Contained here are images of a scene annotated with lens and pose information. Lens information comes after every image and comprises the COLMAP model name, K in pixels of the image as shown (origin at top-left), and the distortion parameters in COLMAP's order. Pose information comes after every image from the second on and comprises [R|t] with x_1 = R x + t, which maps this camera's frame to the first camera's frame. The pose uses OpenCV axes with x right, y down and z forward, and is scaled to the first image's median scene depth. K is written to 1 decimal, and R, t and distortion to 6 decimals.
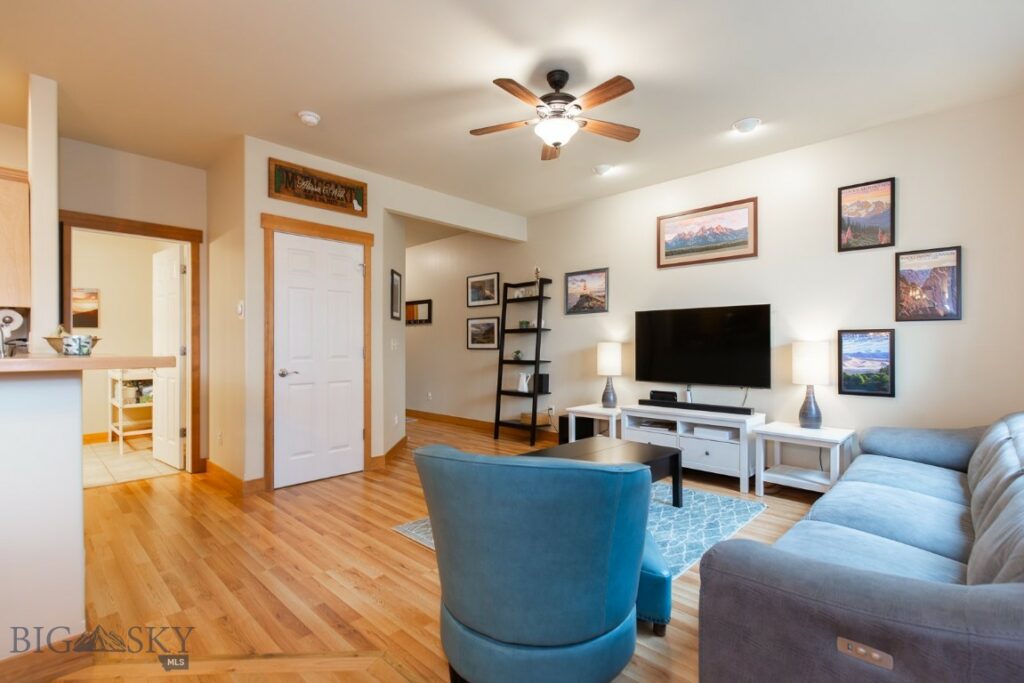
lens RADIAL K [[460.0, 0, 501.3], [0, 460.0, 341.8], [0, 0, 1]] dist [0.010122, -0.003144]
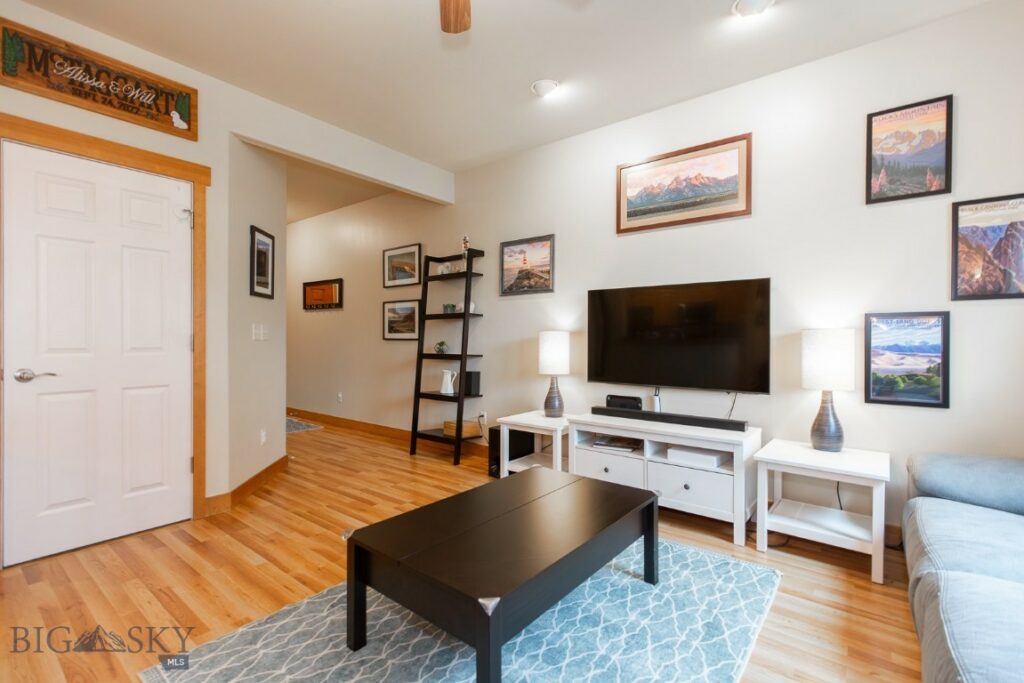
lens RADIAL K [[460.0, 0, 496.3], [0, 460.0, 336.9], [0, 0, 1]] dist [0.010122, -0.003144]
pose [[0.995812, 0.005170, 0.091282, 0.081589], [-0.005620, 0.999973, 0.004673, 0.009399], [-0.091256, -0.005167, 0.995814, 0.293358]]
